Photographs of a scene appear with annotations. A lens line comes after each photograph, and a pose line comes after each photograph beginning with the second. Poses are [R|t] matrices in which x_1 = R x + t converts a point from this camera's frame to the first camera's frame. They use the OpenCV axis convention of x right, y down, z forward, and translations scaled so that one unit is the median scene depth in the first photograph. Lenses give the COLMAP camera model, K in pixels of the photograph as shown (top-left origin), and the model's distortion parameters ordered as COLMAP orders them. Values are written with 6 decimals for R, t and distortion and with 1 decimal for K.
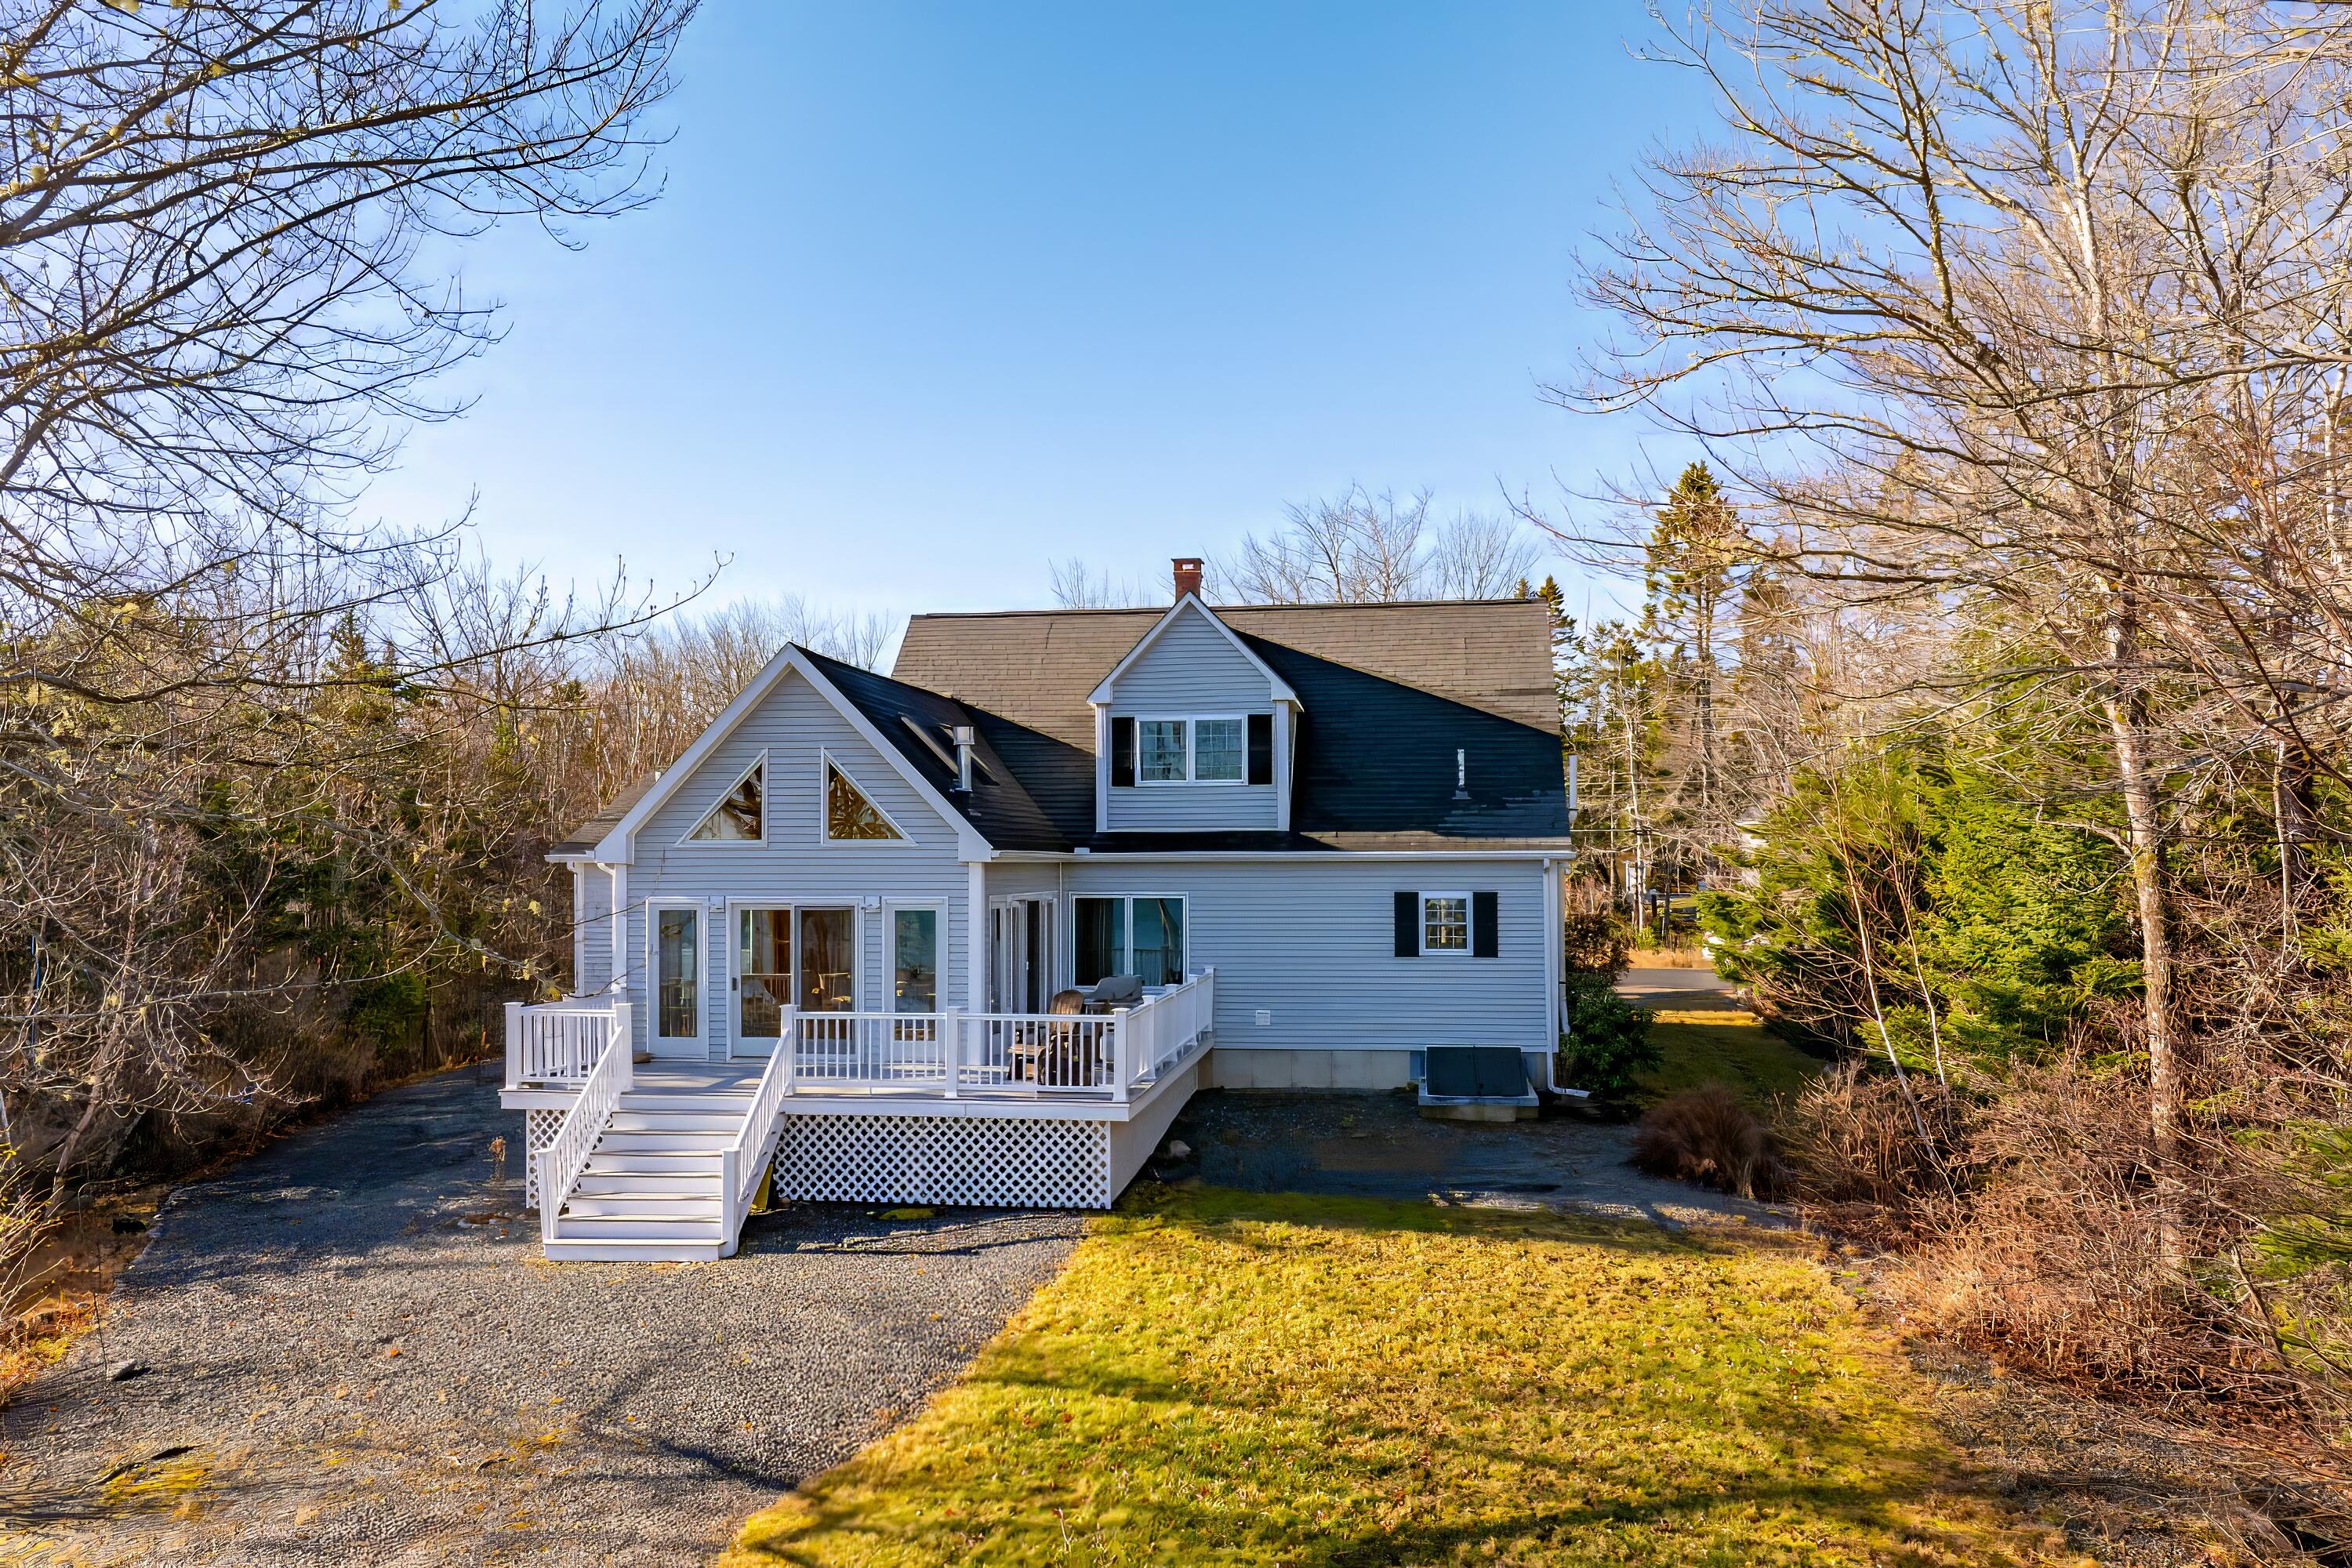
lens RADIAL K [[1730.5, 0, 1176.0], [0, 1730.5, 784.0], [0, 0, 1]] dist [-0.001424, -0.058938]
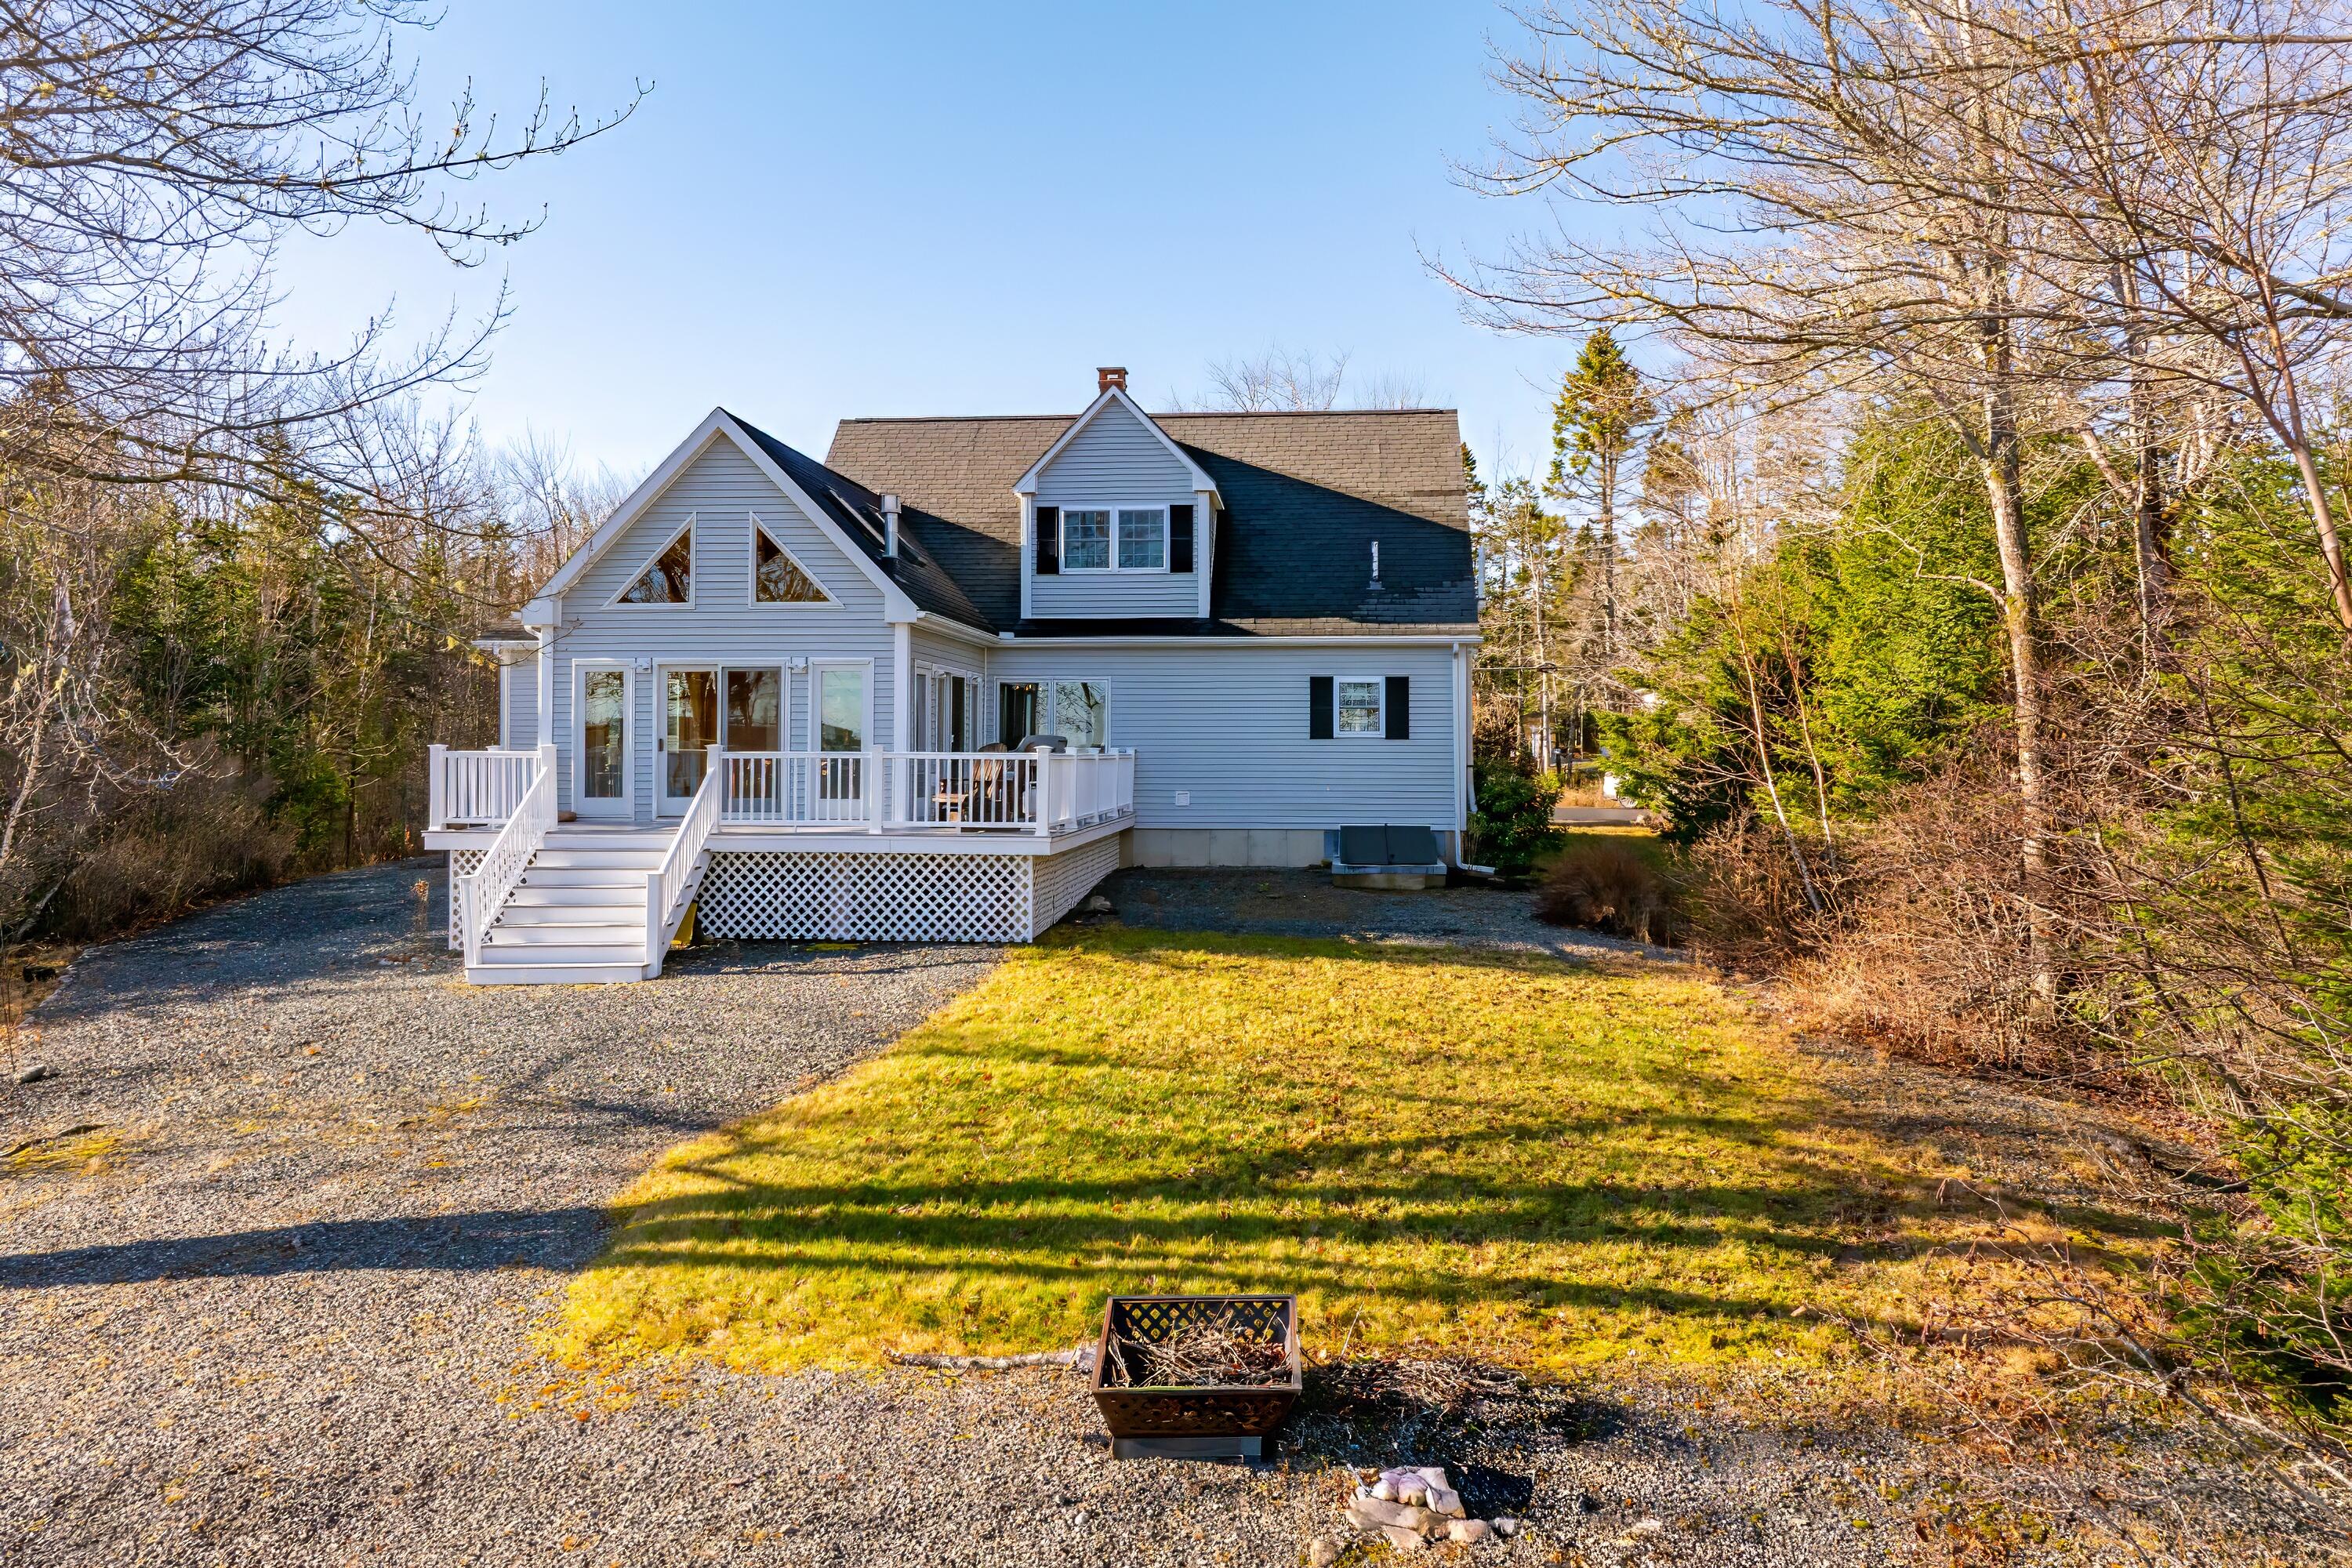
lens RADIAL K [[1685.5, 0, 1194.8], [0, 1685.5, 784.0], [0, 0, 1]] dist [-0.006682, -0.048879]
pose [[0.998411, 0.007295, 0.055875, 0.001939], [-0.007326, 0.999973, 0.000359, 0.148781], [-0.055871, -0.000767, 0.998438, -0.000722]]
